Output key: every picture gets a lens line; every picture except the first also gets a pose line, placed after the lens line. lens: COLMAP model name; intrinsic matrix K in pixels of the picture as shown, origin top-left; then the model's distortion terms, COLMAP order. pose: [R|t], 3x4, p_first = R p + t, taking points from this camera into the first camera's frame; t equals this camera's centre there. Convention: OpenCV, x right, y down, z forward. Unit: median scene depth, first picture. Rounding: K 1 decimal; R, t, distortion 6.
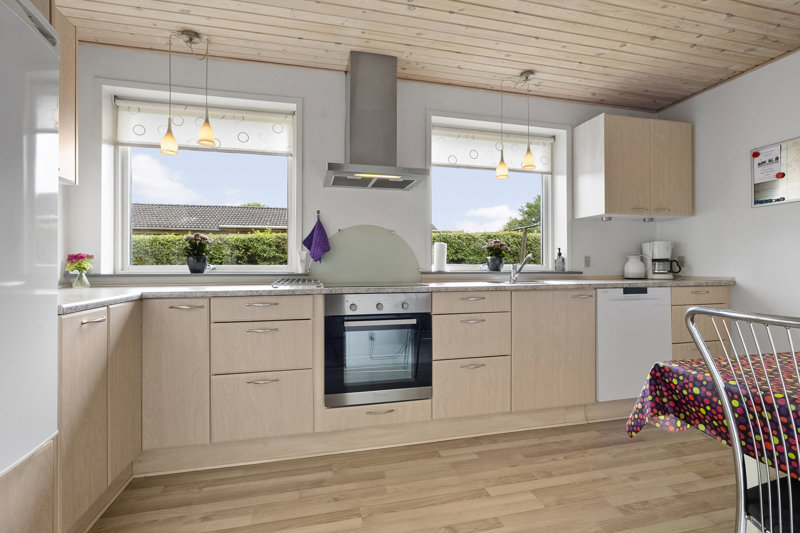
lens RADIAL K [[381.4, 0, 399.6], [0, 381.4, 265.1], [0, 0, 1]] dist [-0.004014, -0.000260]
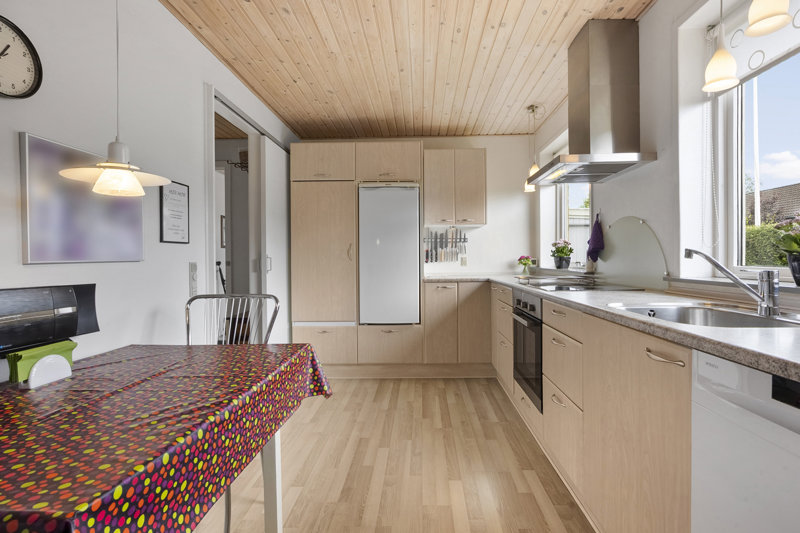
lens RADIAL K [[381.4, 0, 400.7], [0, 381.4, 262.1], [0, 0, 1]] dist [-0.004014, -0.000260]
pose [[-0.294248, 0.015368, -0.955605, 1.084065], [0.015660, 0.999814, 0.011257, -0.030245], [0.955601, -0.011652, -0.294434, 0.984110]]
